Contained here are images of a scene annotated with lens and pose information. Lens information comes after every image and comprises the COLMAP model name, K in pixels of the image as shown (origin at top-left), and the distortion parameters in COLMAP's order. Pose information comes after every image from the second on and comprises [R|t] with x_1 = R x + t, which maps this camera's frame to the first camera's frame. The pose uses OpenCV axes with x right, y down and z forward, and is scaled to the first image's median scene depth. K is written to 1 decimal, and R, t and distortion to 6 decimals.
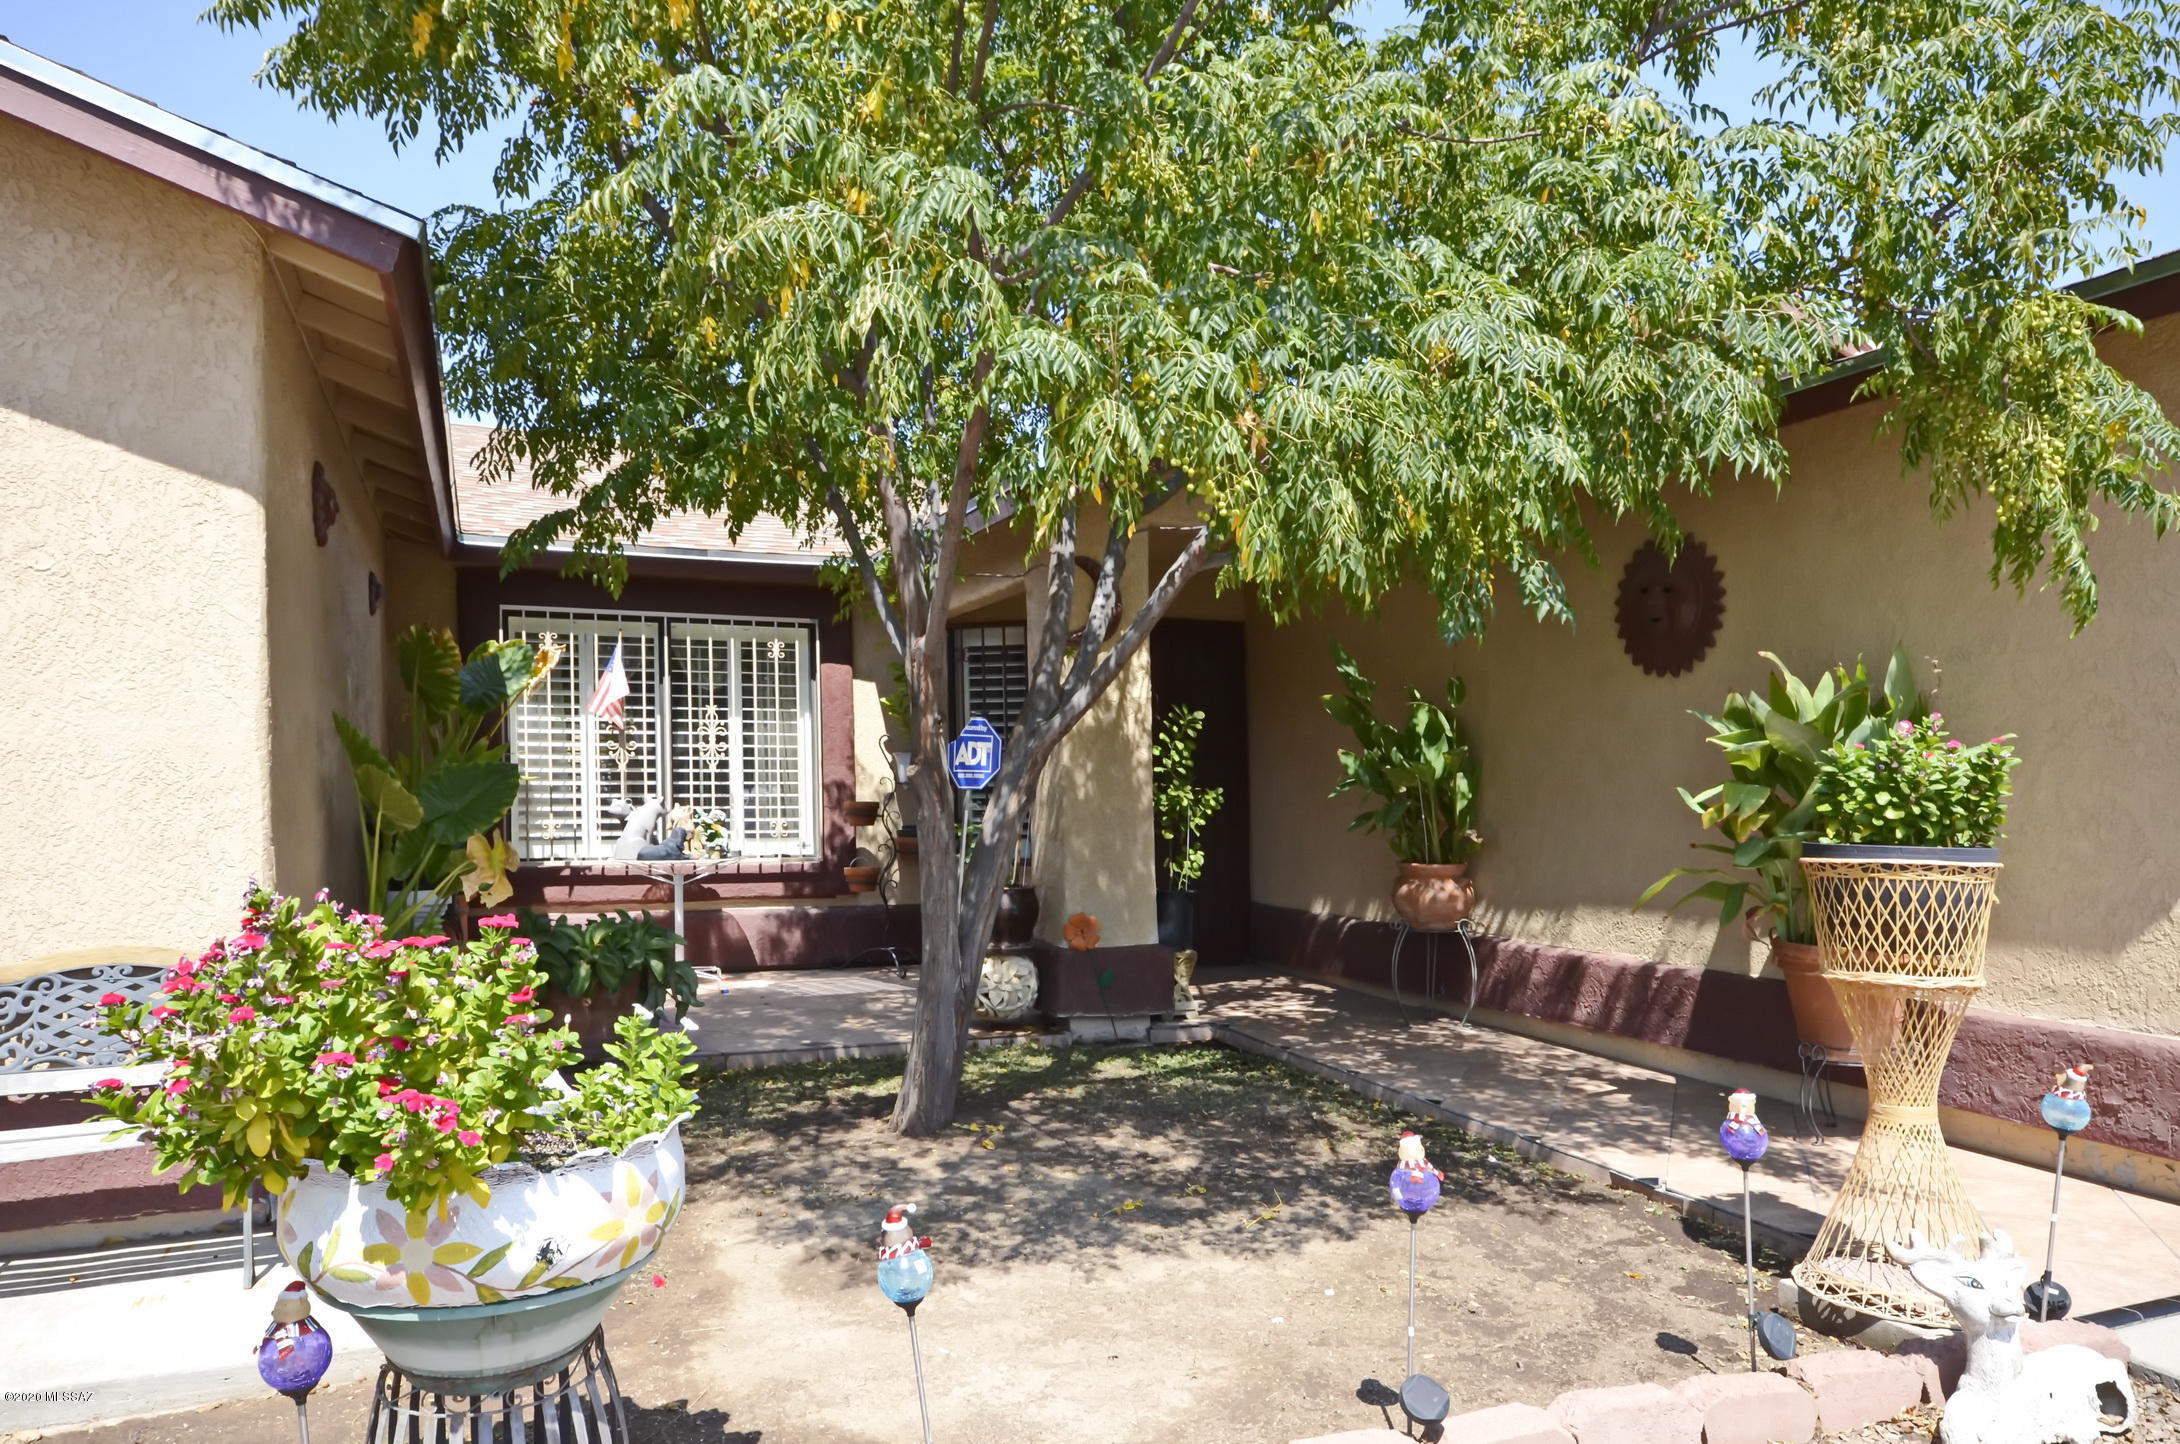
lens RADIAL K [[1462.6, 0, 1096.4], [0, 1462.6, 726.1], [0, 0, 1]] dist [-0.002659, 0.000062]
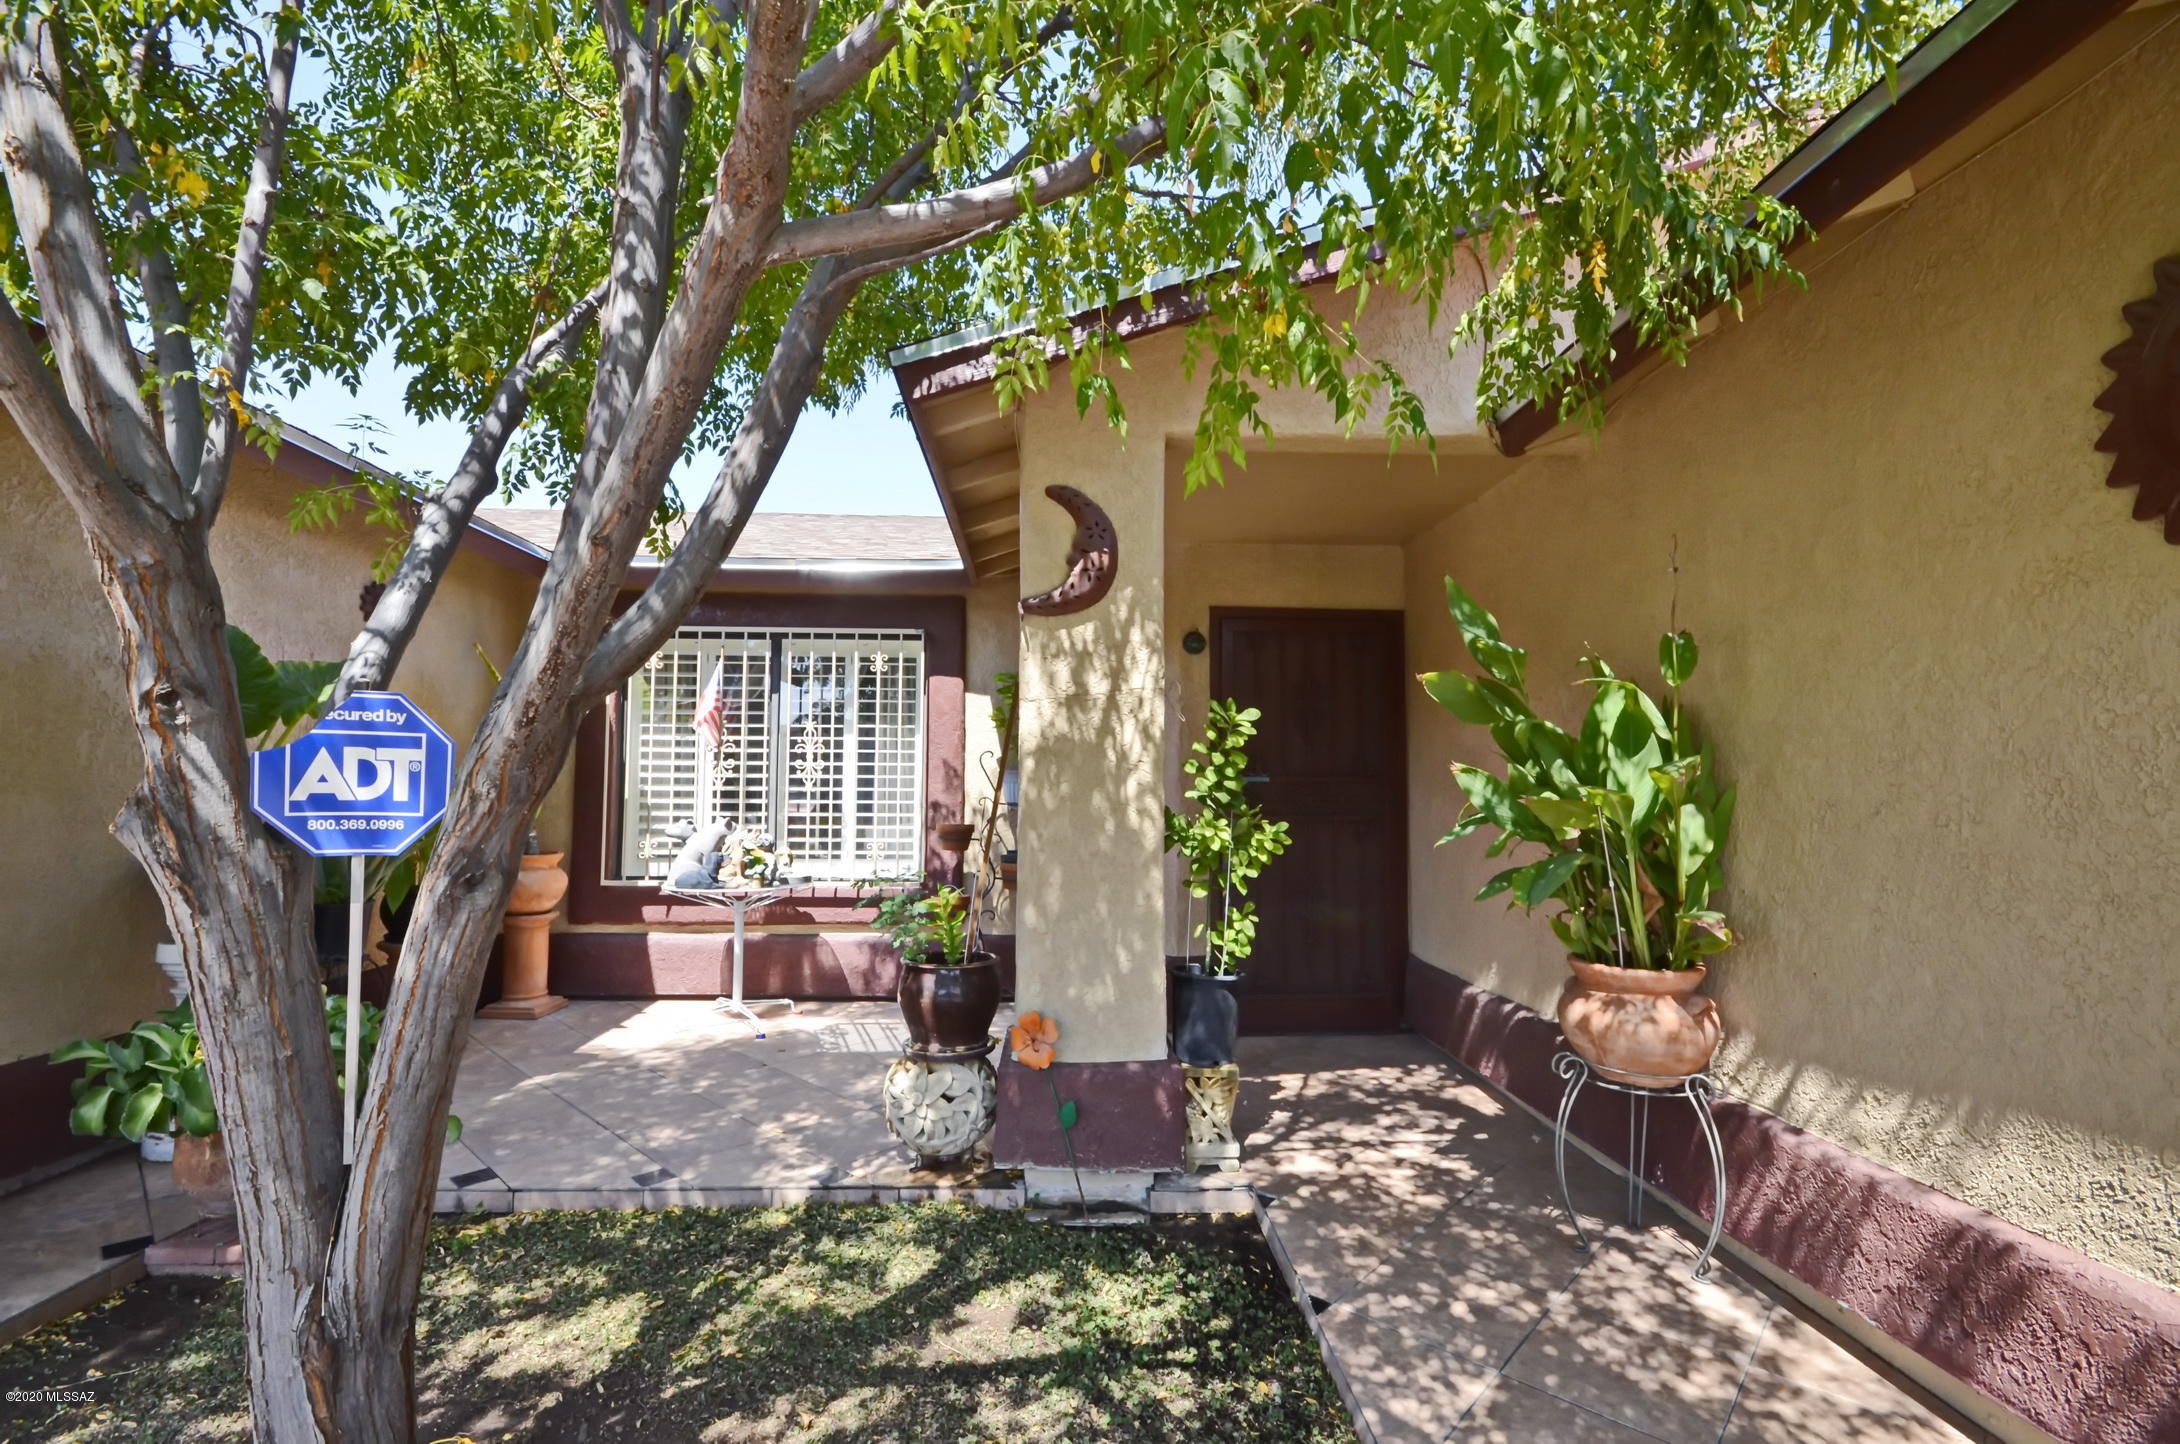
lens RADIAL K [[968.6, 0, 1087.3], [0, 968.6, 737.4], [0, 0, 1]] dist [-0.001836, -0.000483]
pose [[0.941667, -0.013467, -0.336276, 0.154310], [0.008448, 0.999830, -0.016385, 0.010095], [0.336439, 0.012588, 0.941621, 0.564773]]
